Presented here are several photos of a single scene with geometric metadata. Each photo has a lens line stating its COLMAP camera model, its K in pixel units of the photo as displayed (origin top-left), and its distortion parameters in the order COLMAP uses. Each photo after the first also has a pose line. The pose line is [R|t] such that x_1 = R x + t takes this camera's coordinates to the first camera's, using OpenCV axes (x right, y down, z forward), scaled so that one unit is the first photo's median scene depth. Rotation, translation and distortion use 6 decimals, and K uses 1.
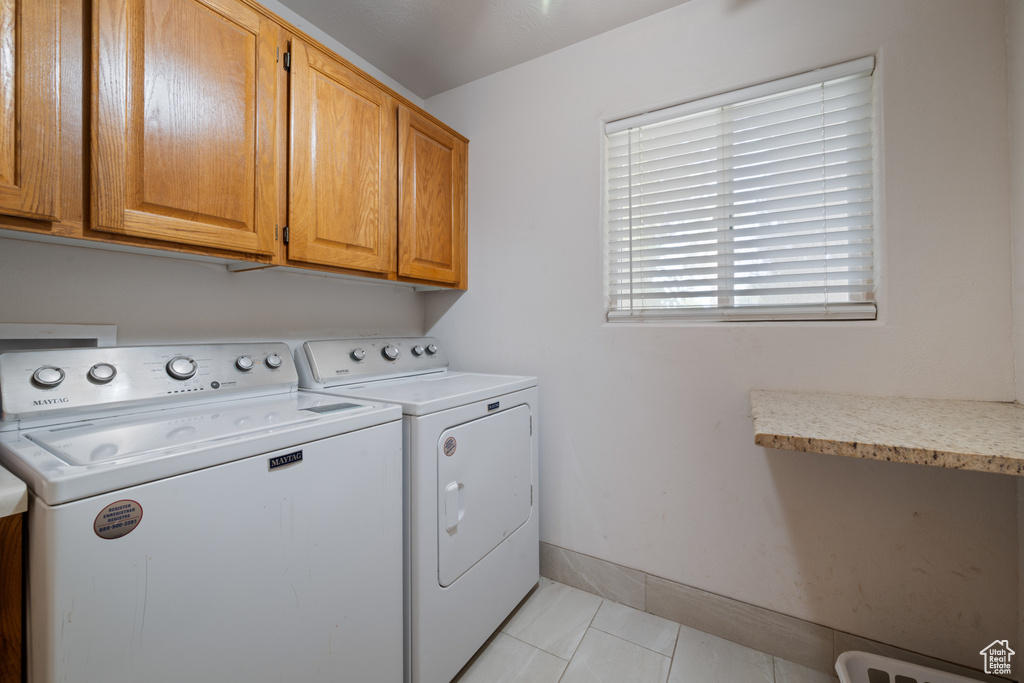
lens RADIAL K [[414.9, 0, 516.1], [0, 414.9, 316.8], [0, 0, 1]] dist [-0.001945, -0.000289]
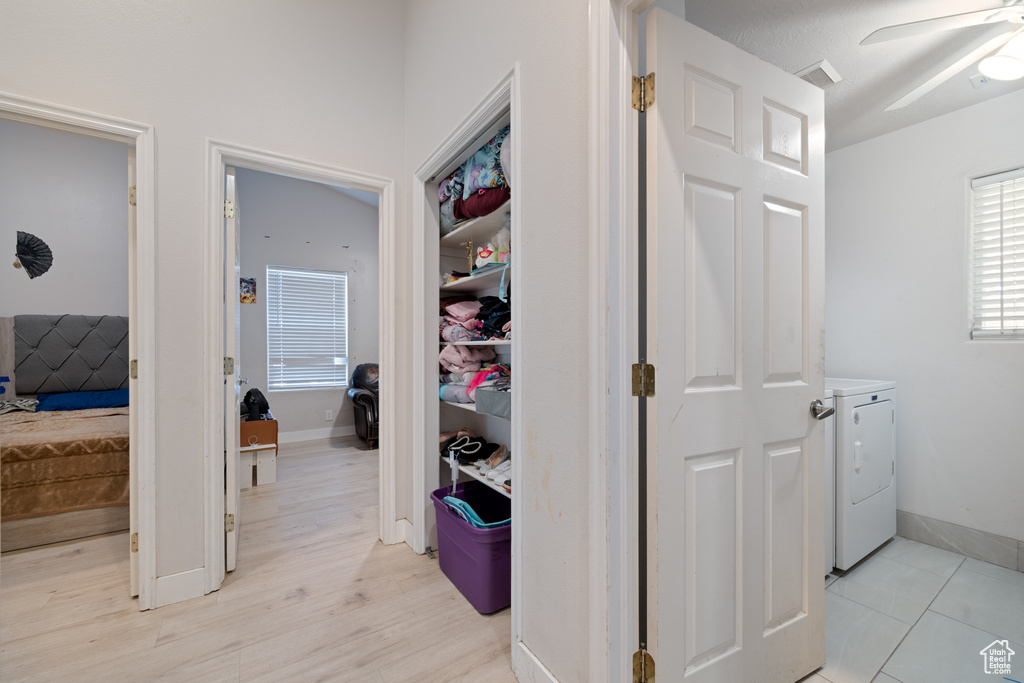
lens RADIAL K [[414.9, 0, 492.6], [0, 414.9, 344.5], [0, 0, 1]] dist [-0.001945, -0.000289]
pose [[0.884488, -0.003428, -0.466549, -0.479907], [0.016456, 0.999580, 0.023852, -0.025799], [0.466272, -0.028774, 0.884173, -0.780797]]
